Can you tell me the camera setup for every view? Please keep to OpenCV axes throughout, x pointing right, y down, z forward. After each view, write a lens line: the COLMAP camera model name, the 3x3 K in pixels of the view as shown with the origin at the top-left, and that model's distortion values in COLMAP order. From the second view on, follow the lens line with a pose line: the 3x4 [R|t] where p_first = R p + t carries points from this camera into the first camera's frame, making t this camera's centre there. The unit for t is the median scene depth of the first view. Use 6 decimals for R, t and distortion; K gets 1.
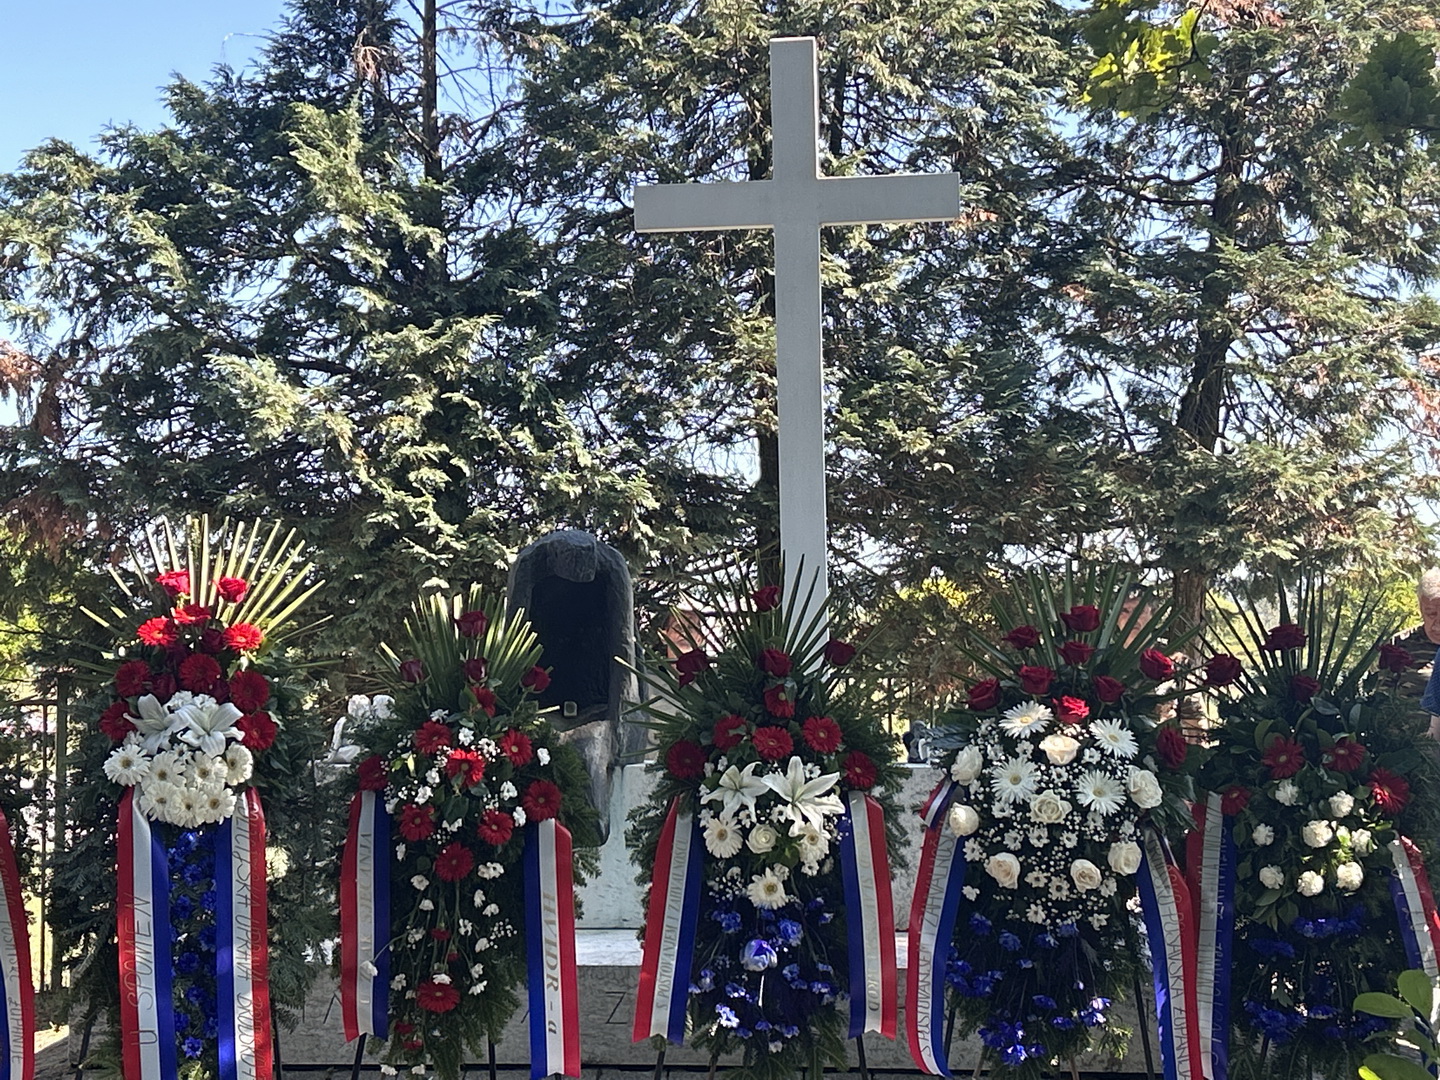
lens RADIAL K [[2633.4, 0, 718.0], [0, 2633.4, 537.7], [0, 0, 1]] dist [0.180333, -0.324673]
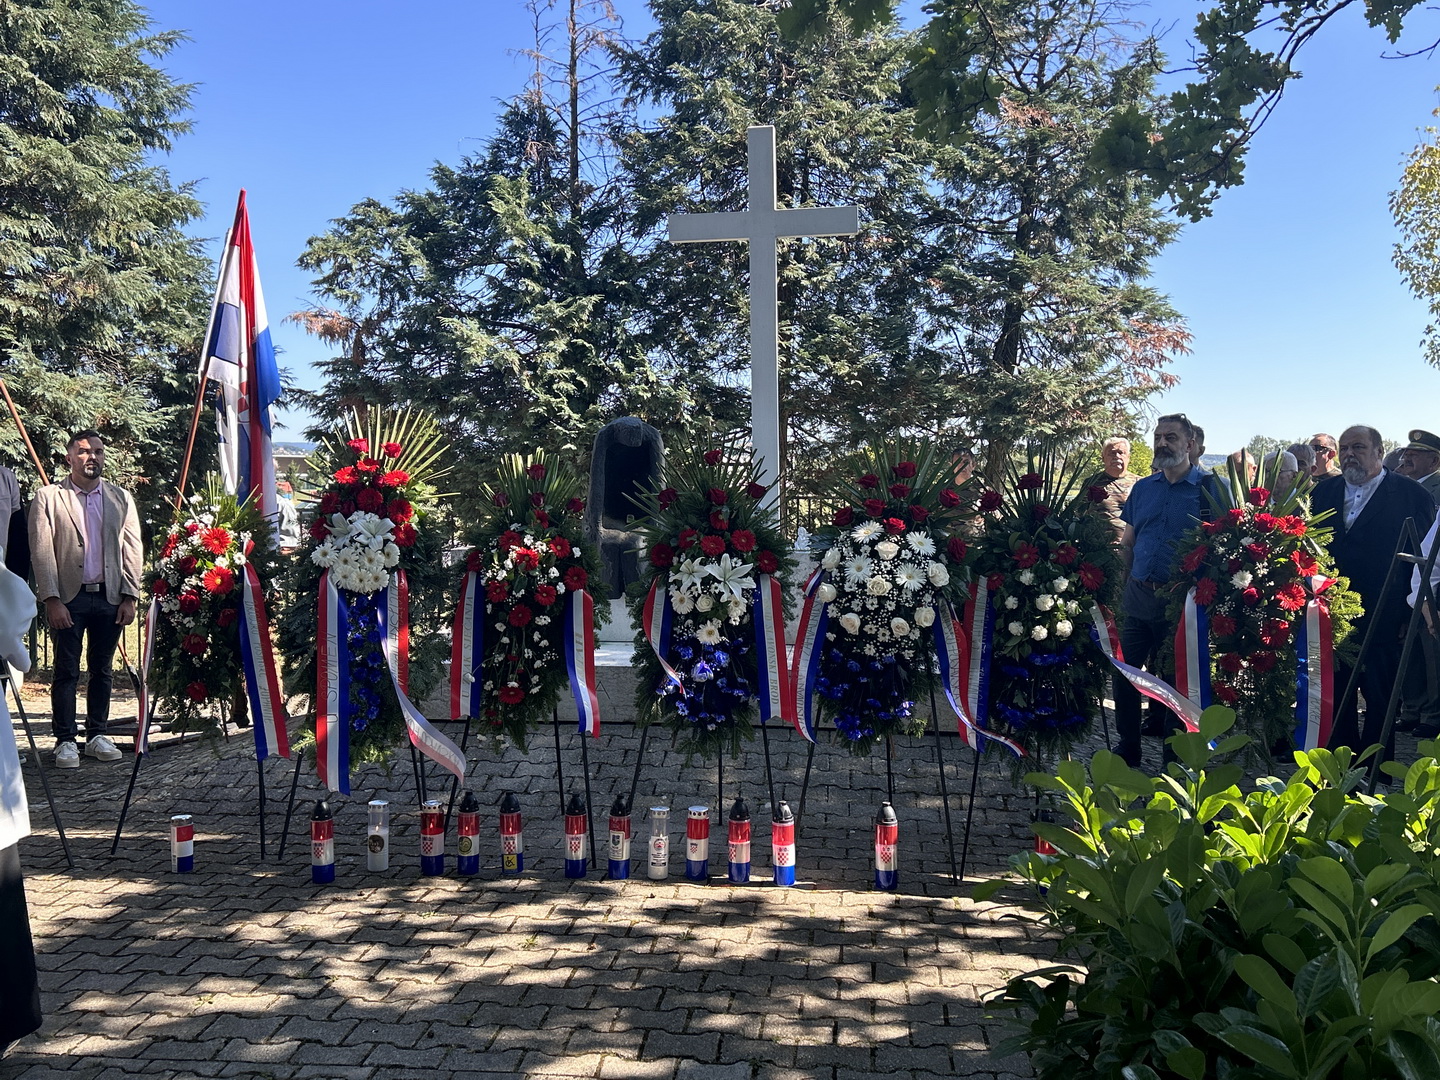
lens RADIAL K [[1306.3, 0, 716.0], [0, 1306.3, 546.9], [0, 0, 1]] dist [0.217178, -0.689208]
pose [[0.998907, 0.006639, -0.046267, 0.035487], [-0.002291, 0.995626, 0.093399, 0.001475], [0.046685, -0.093191, 0.994553, 0.109879]]
